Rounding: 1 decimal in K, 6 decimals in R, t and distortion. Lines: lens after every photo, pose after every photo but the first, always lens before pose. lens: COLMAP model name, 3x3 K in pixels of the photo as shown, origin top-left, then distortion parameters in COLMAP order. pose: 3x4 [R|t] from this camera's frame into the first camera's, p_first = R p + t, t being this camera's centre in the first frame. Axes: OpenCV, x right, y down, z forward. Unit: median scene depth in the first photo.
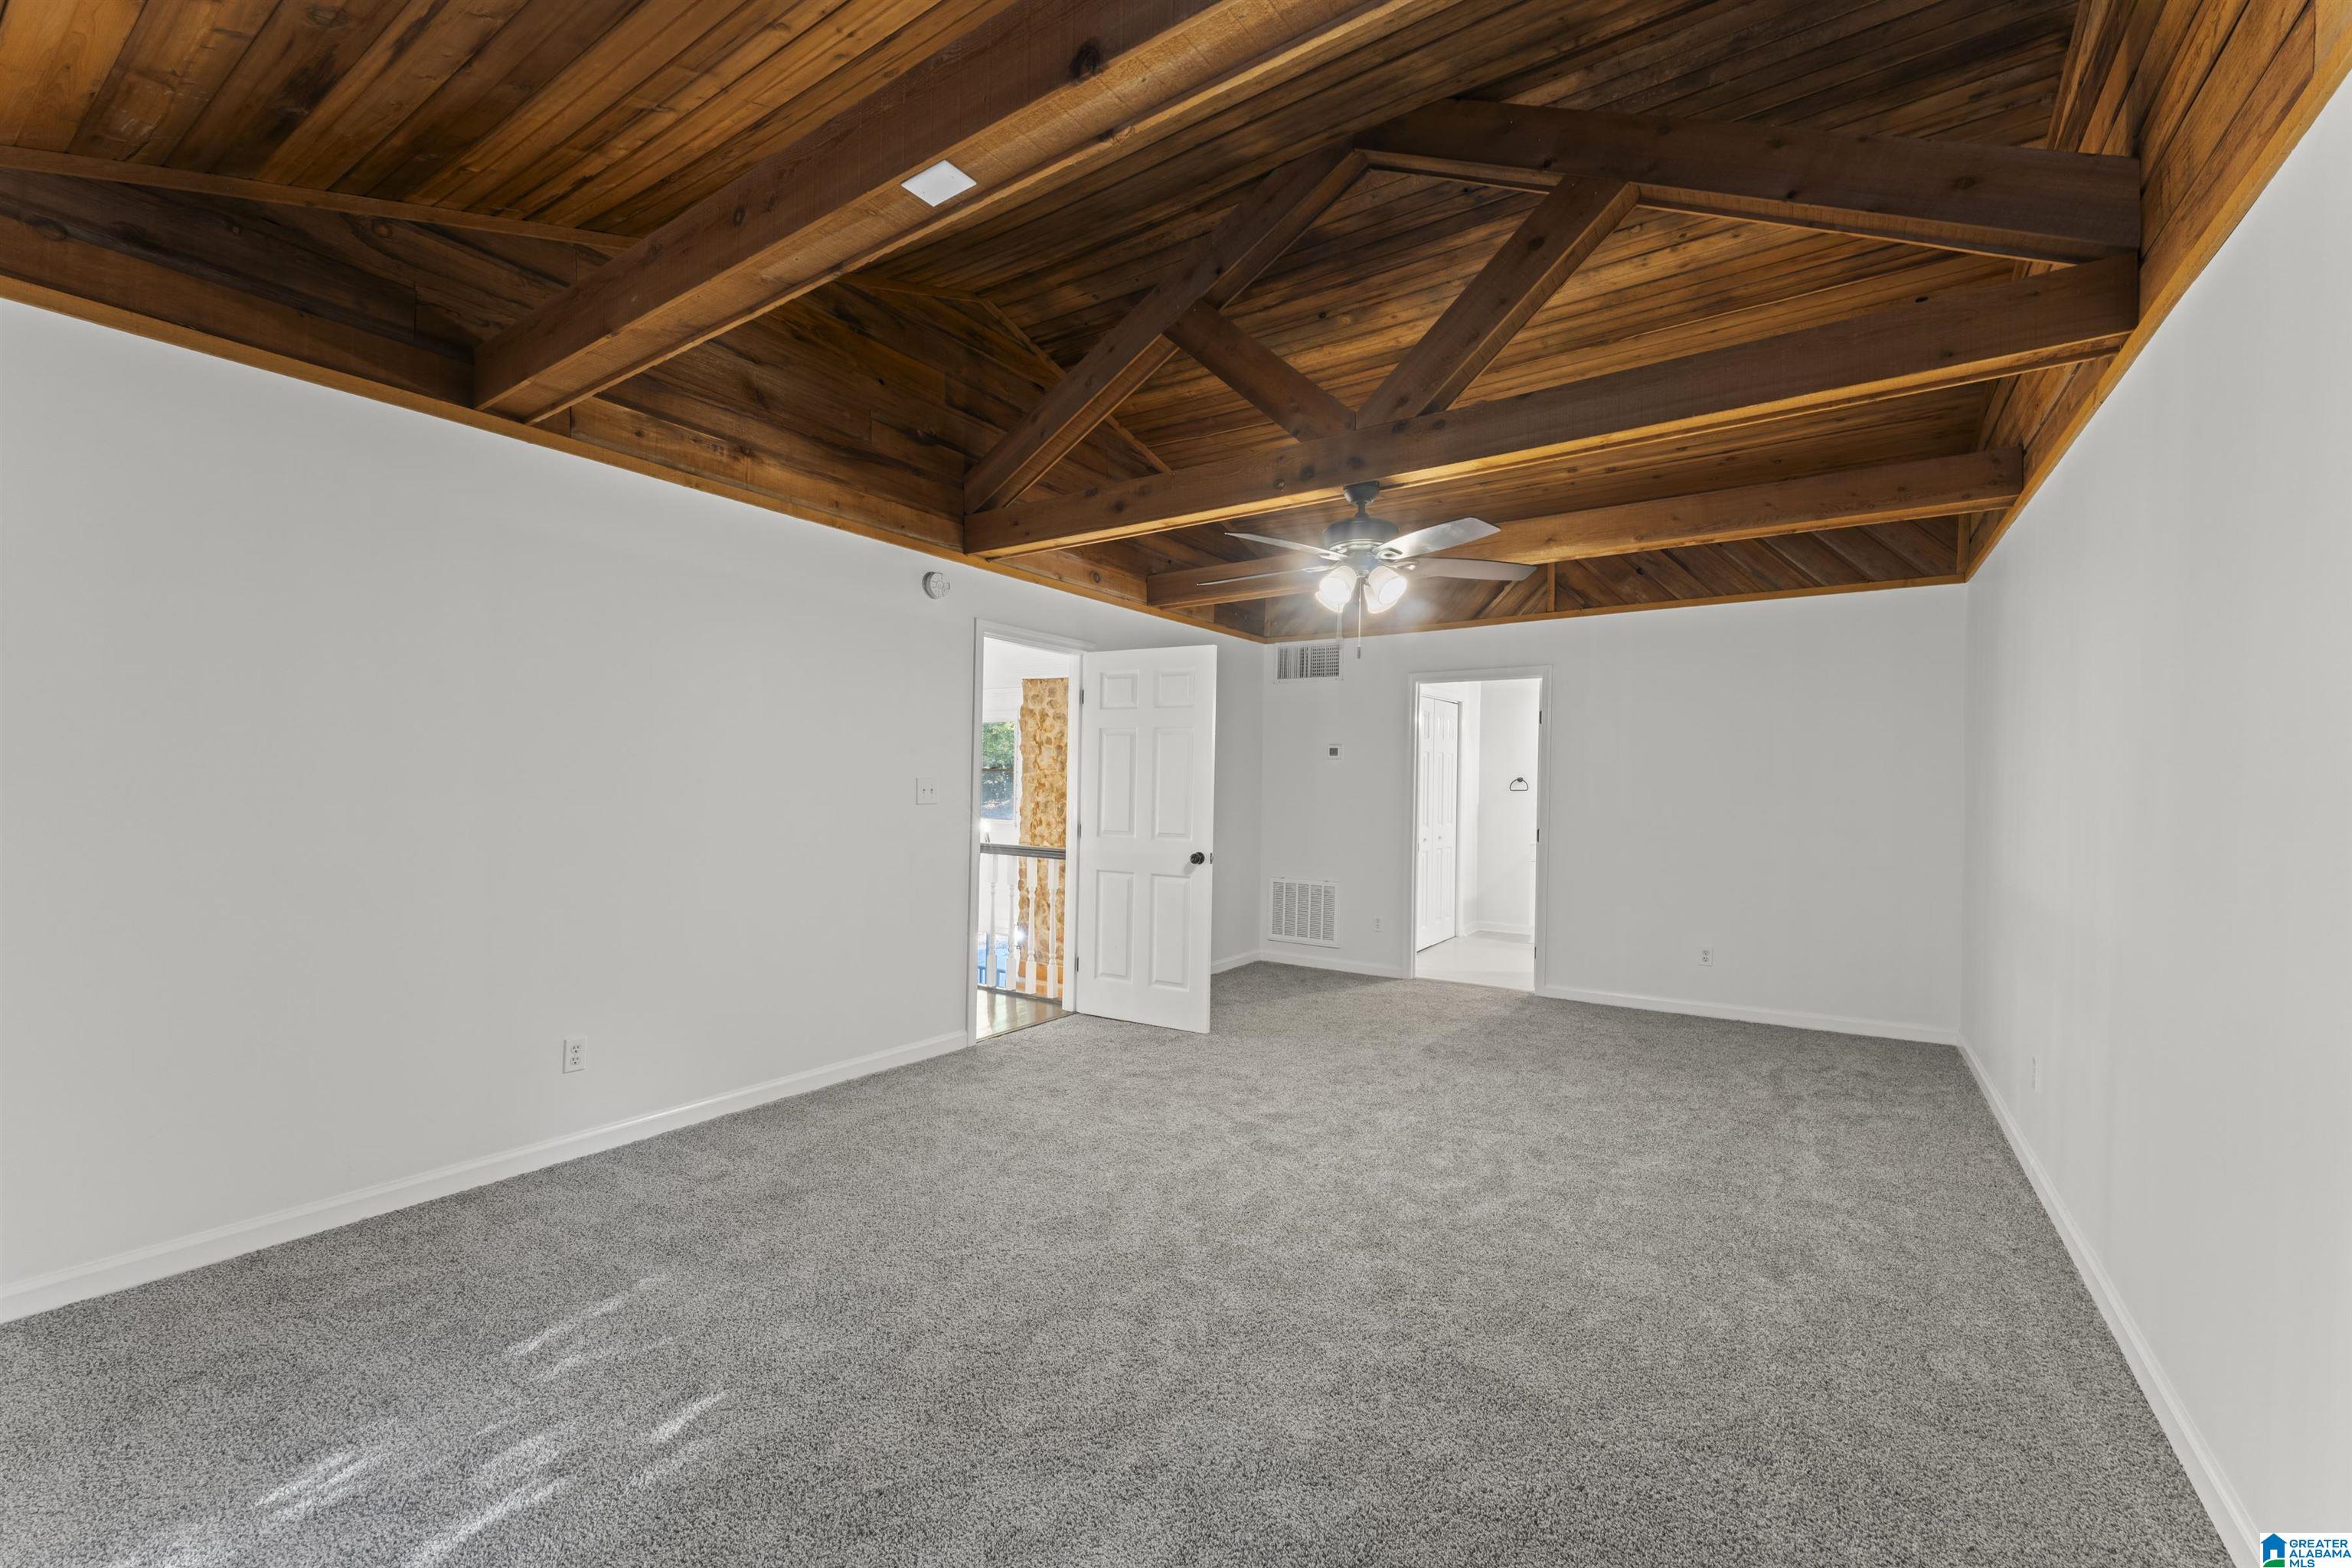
lens RADIAL K [[922.0, 0, 1179.0], [0, 922.0, 789.6], [0, 0, 1]] dist [0.000349, 0.000094]
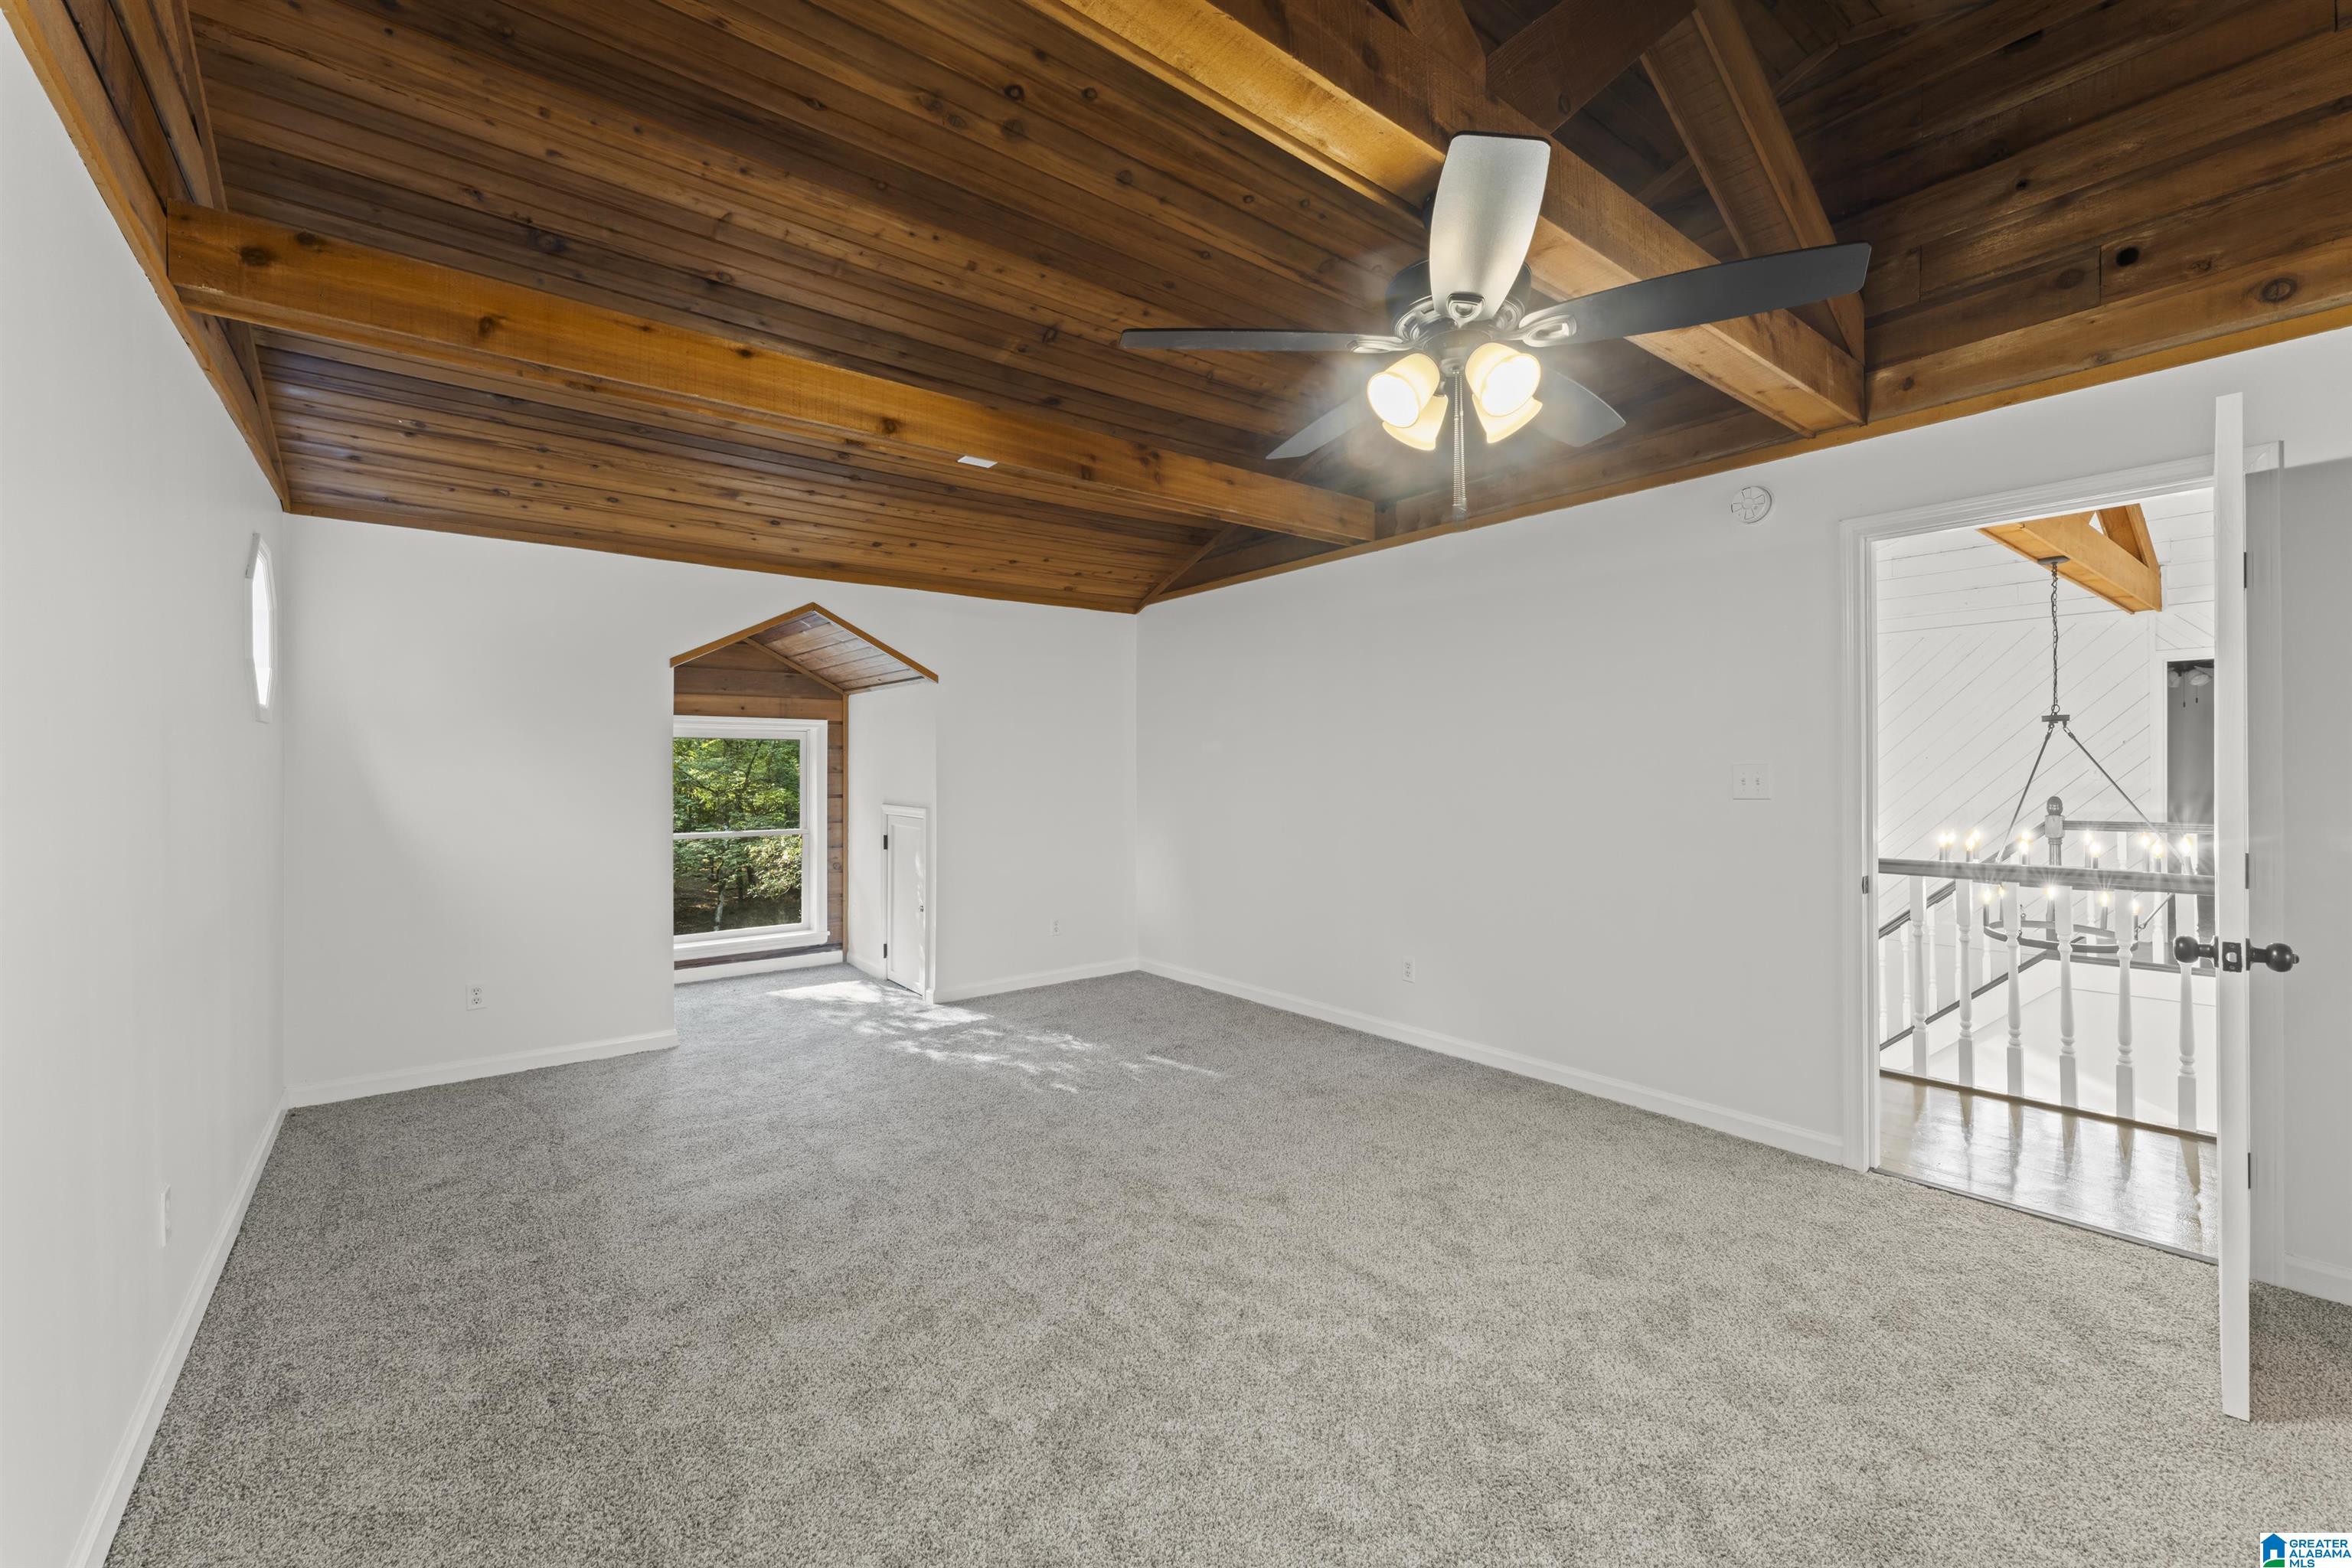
lens RADIAL K [[922.0, 0, 1179.0], [0, 922.0, 789.6], [0, 0, 1]] dist [0.000349, 0.000094]
pose [[-0.302620, -0.001843, -0.953110, 0.612799], [0.005647, 0.999977, -0.003727, 0.013217], [0.953095, -0.006510, -0.302602, 0.853567]]
